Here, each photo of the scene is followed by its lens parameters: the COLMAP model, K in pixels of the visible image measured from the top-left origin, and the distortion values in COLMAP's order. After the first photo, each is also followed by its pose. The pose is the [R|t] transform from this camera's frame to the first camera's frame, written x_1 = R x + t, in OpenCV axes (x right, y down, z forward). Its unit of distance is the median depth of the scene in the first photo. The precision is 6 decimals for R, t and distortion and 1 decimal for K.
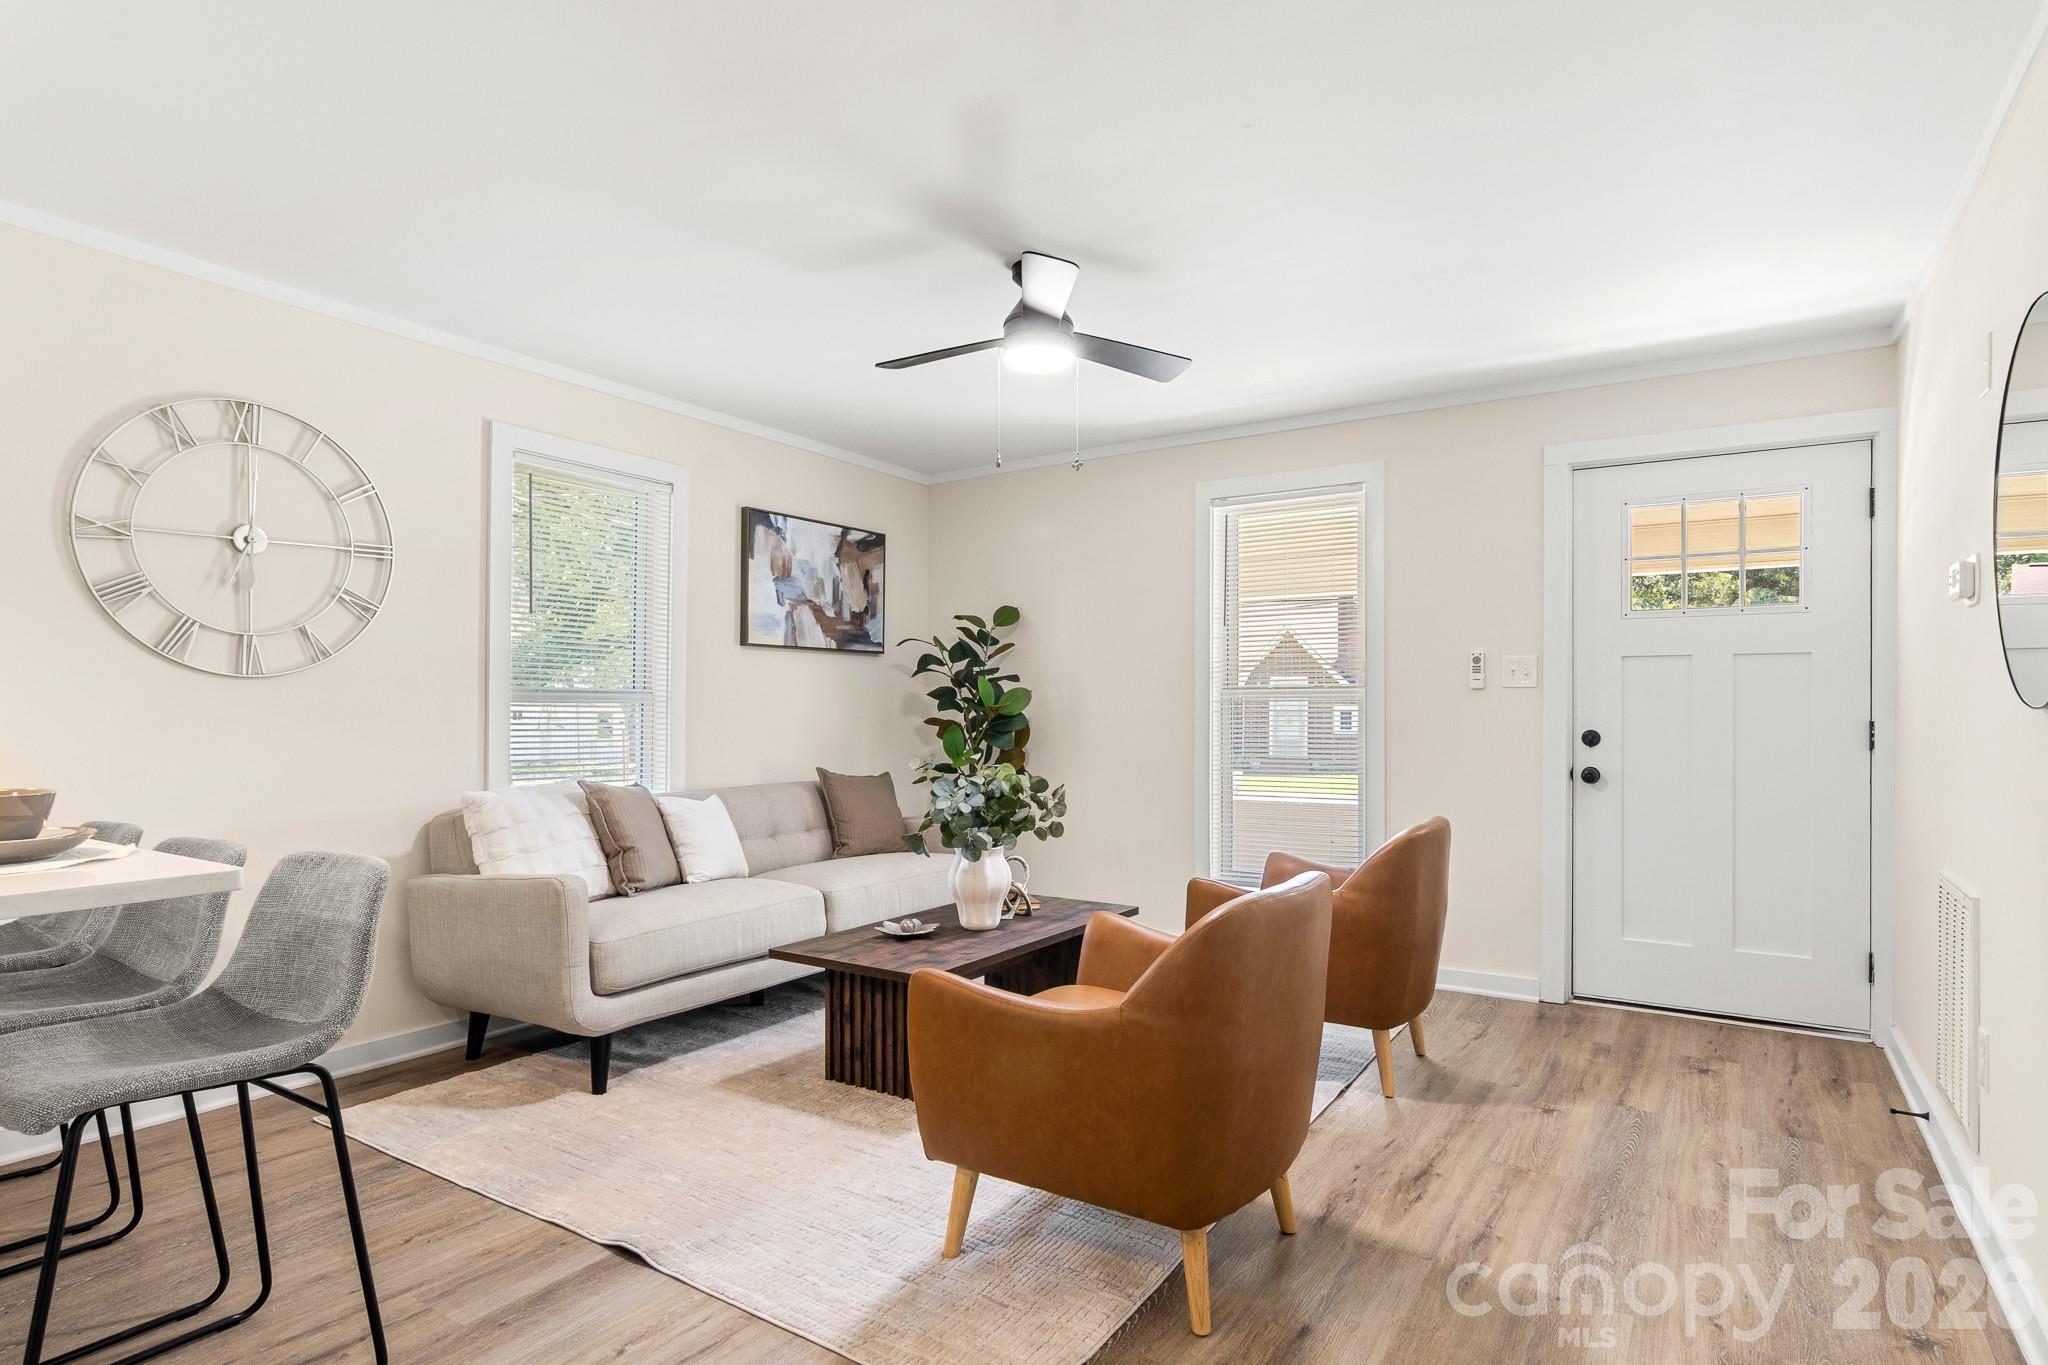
lens RADIAL K [[1048.6, 0, 1030.1], [0, 1048.6, 705.5], [0, 0, 1]] dist [-0.001418, -0.000284]
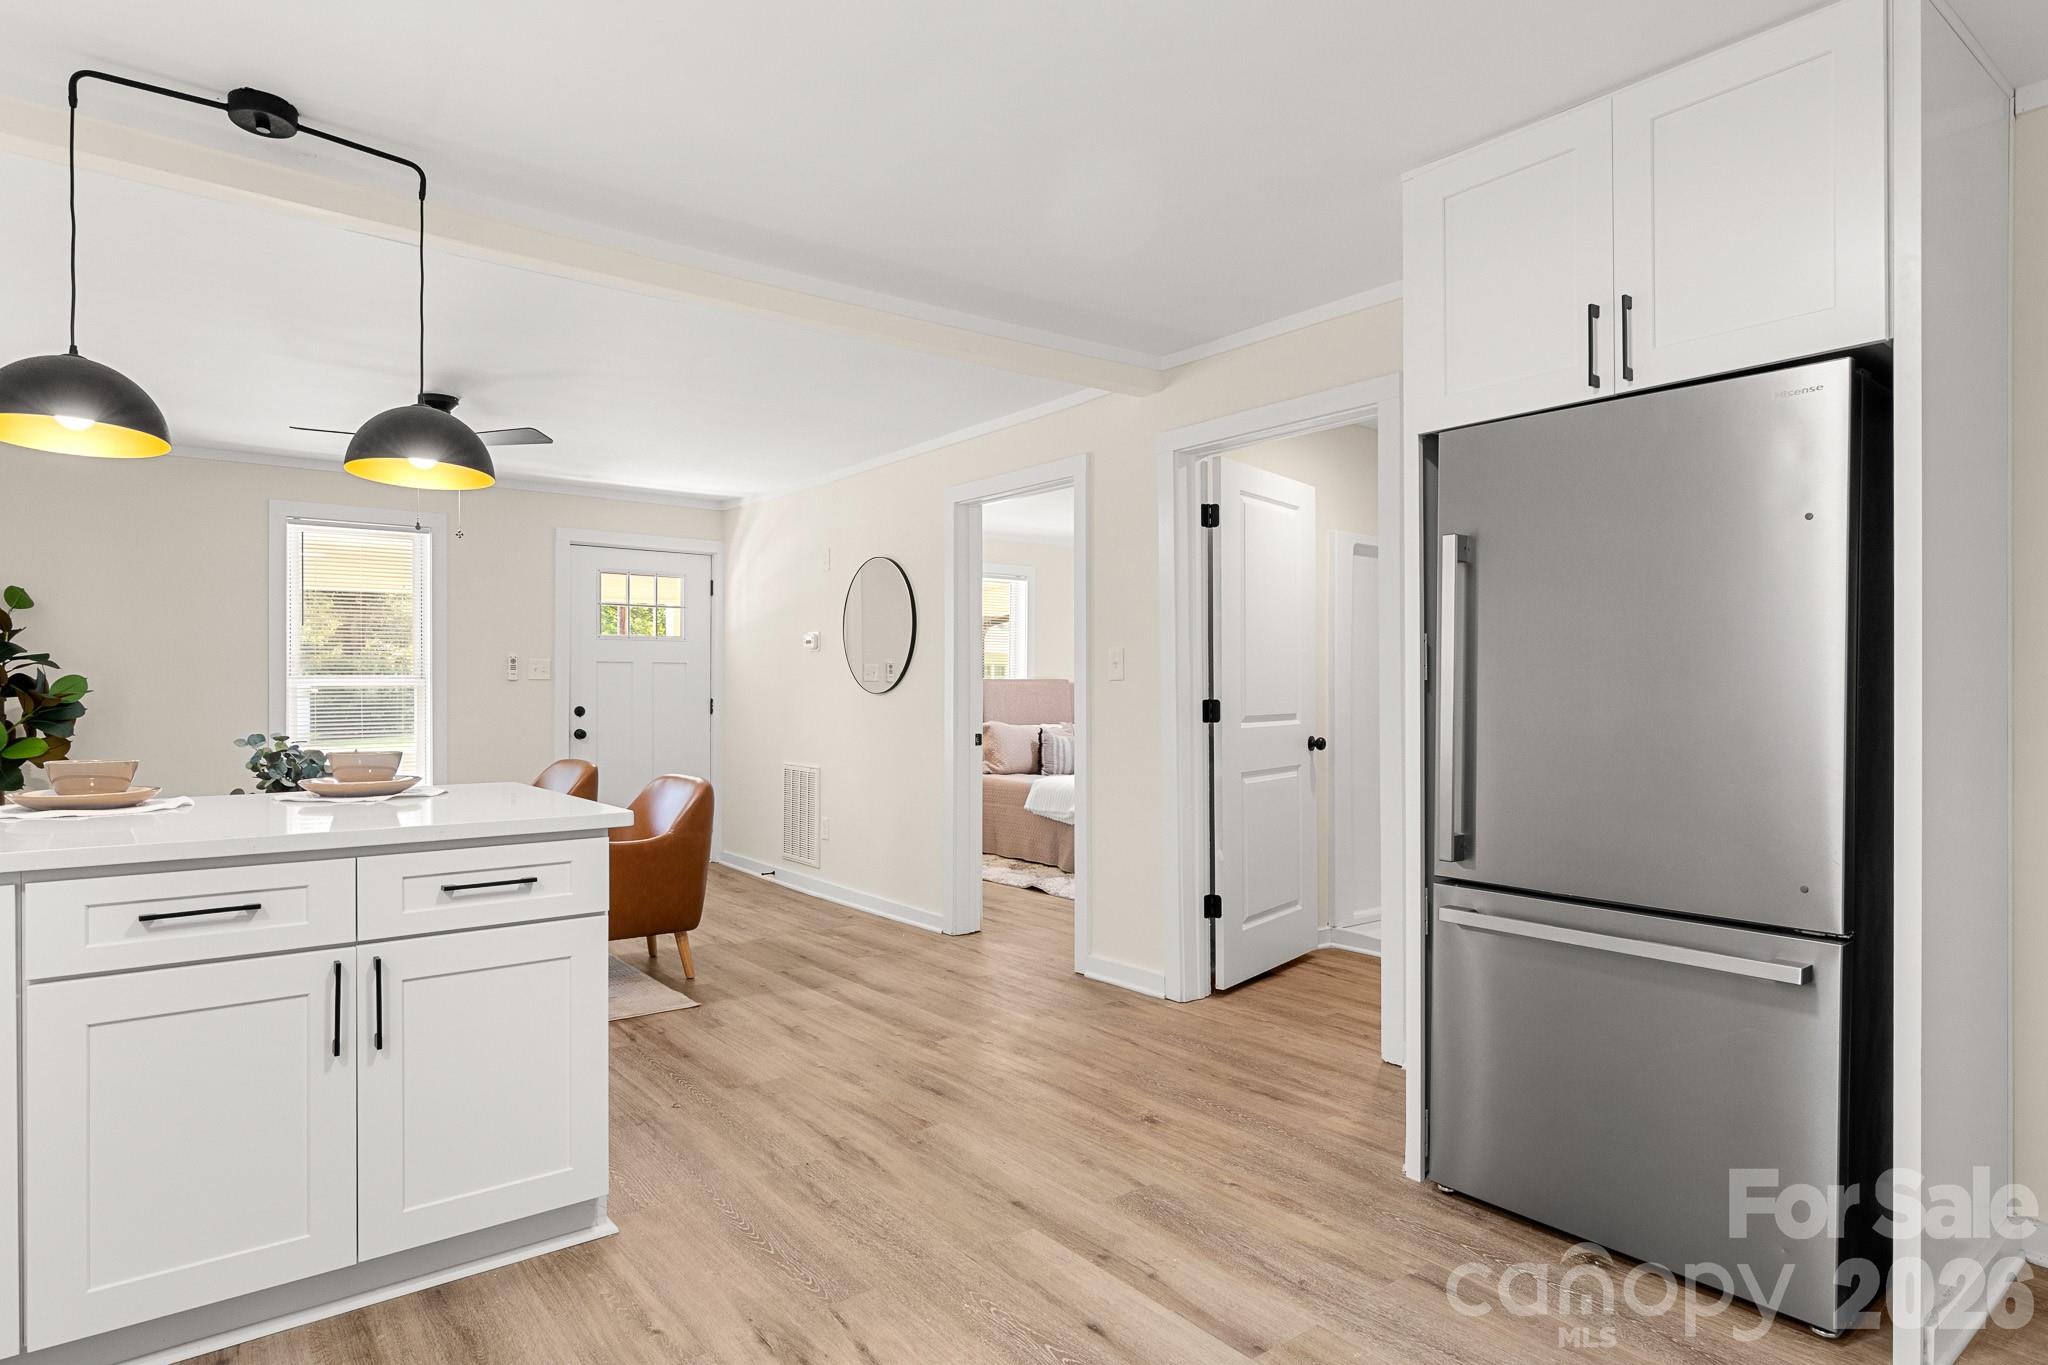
lens RADIAL K [[1128.0, 0, 1029.4], [0, 1128.0, 699.9], [0, 0, 1]] dist [-0.003294, -0.000752]
pose [[0.322454, -0.013174, 0.946493, -1.187597], [0.003562, 0.999913, 0.012704, -0.008351], [-0.946578, -0.000725, 0.322473, -0.296759]]
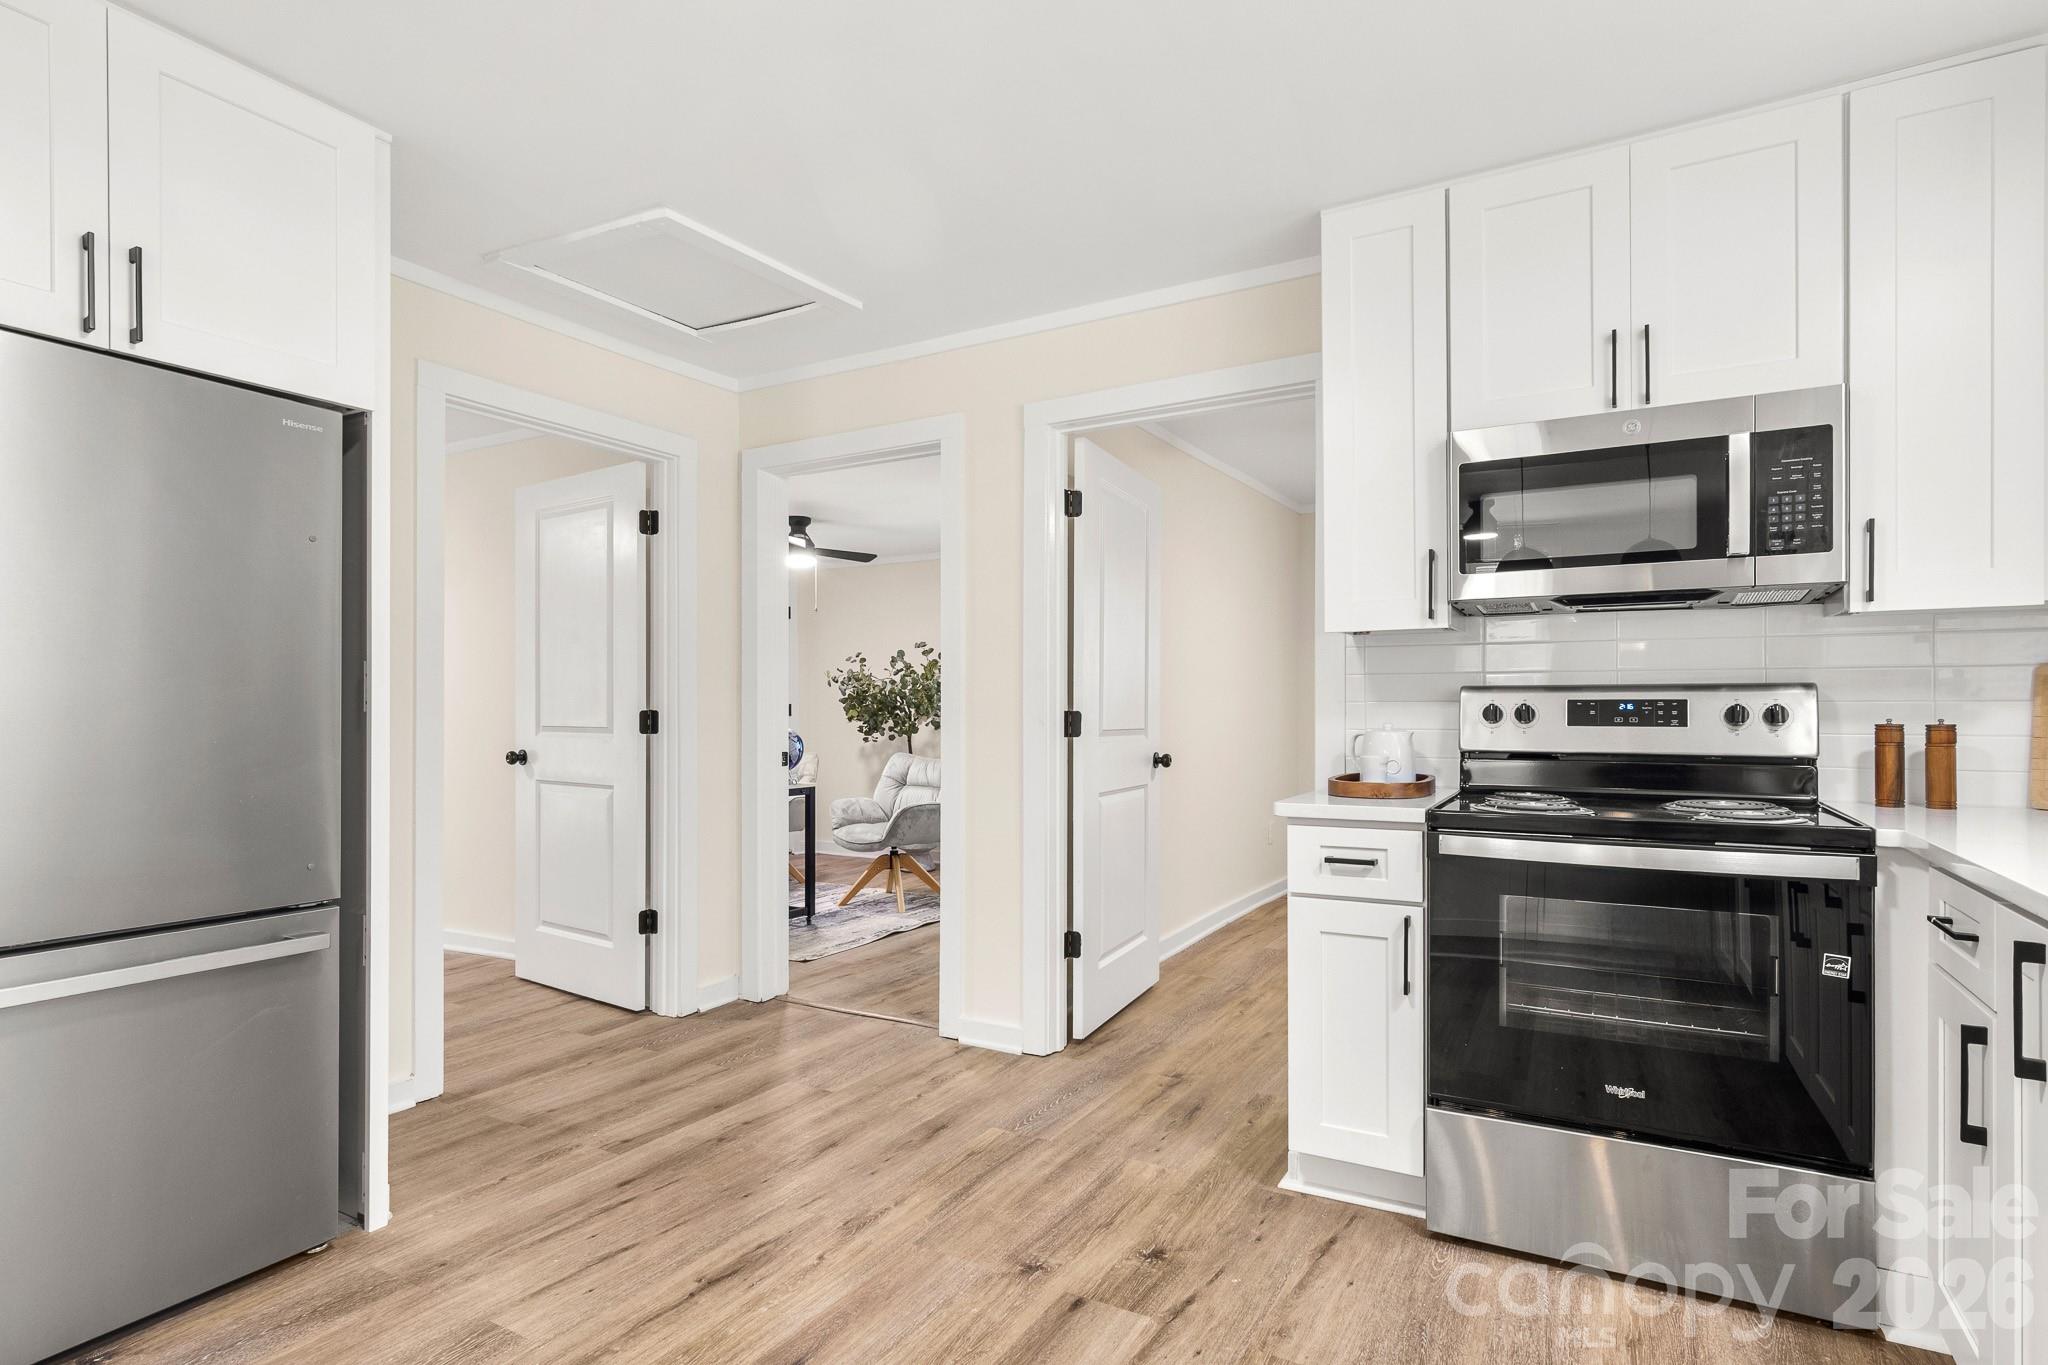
lens RADIAL K [[1048.6, 0, 1030.1], [0, 1048.6, 705.5], [0, 0, 1]] dist [-0.001418, -0.000284]
pose [[-0.998068, -0.004132, -0.061994, -0.845423], [-0.004113, 0.999991, -0.000433, 0.004138], [0.061995, -0.000177, -0.998076, 0.219796]]
